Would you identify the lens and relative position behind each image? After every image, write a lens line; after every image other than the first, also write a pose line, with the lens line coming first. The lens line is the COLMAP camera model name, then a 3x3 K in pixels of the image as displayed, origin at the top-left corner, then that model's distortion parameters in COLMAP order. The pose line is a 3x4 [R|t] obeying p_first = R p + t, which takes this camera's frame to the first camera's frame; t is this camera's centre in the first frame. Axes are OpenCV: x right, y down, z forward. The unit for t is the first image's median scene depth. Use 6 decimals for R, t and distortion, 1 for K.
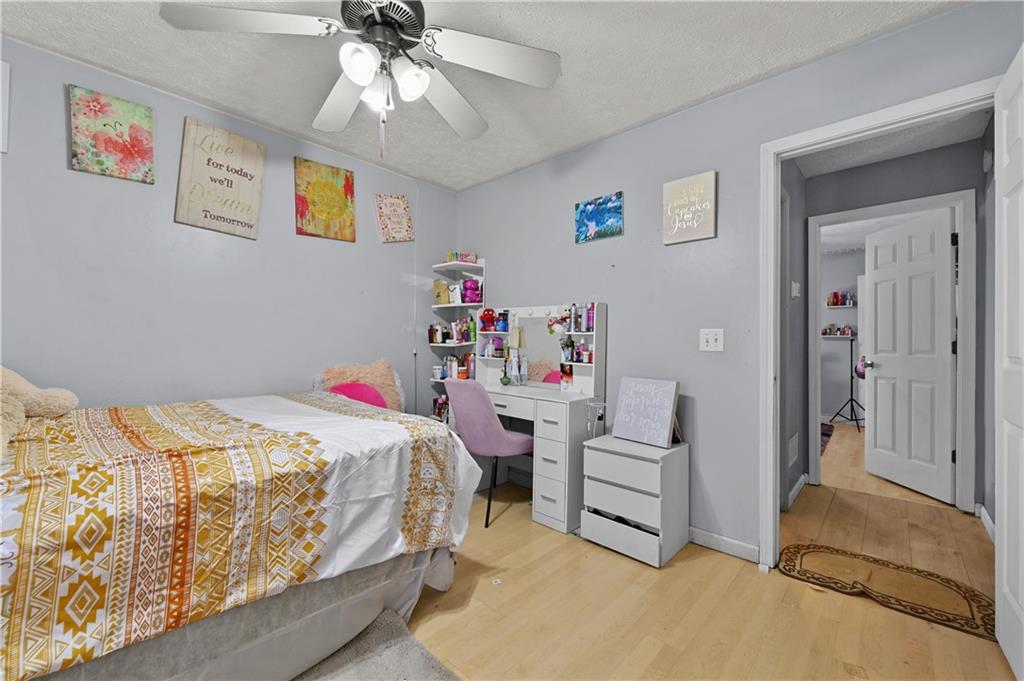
lens RADIAL K [[410.8, 0, 513.3], [0, 410.8, 336.6], [0, 0, 1]] dist [0.000117, 0.000090]
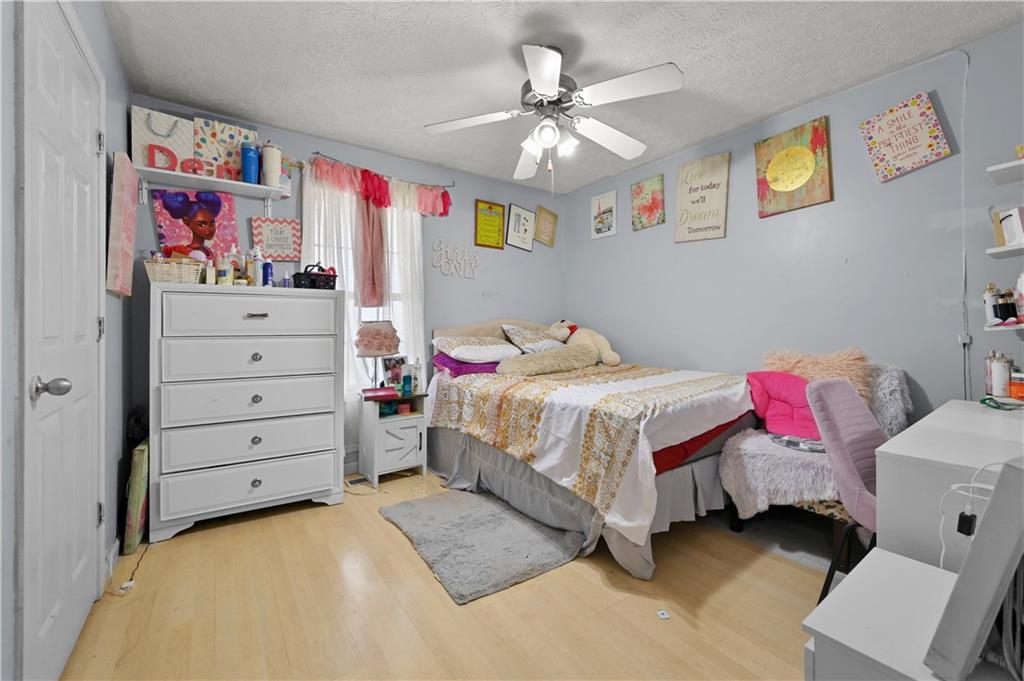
lens RADIAL K [[412.4, 0, 513.4], [0, 412.4, 328.6], [0, 0, 1]] dist [-0.000138, 0.000135]
pose [[-0.193515, -0.005927, -0.981079, 0.983945], [0.014825, 0.999850, -0.008965, 0.031199], [0.980985, -0.016280, -0.193398, 1.032240]]
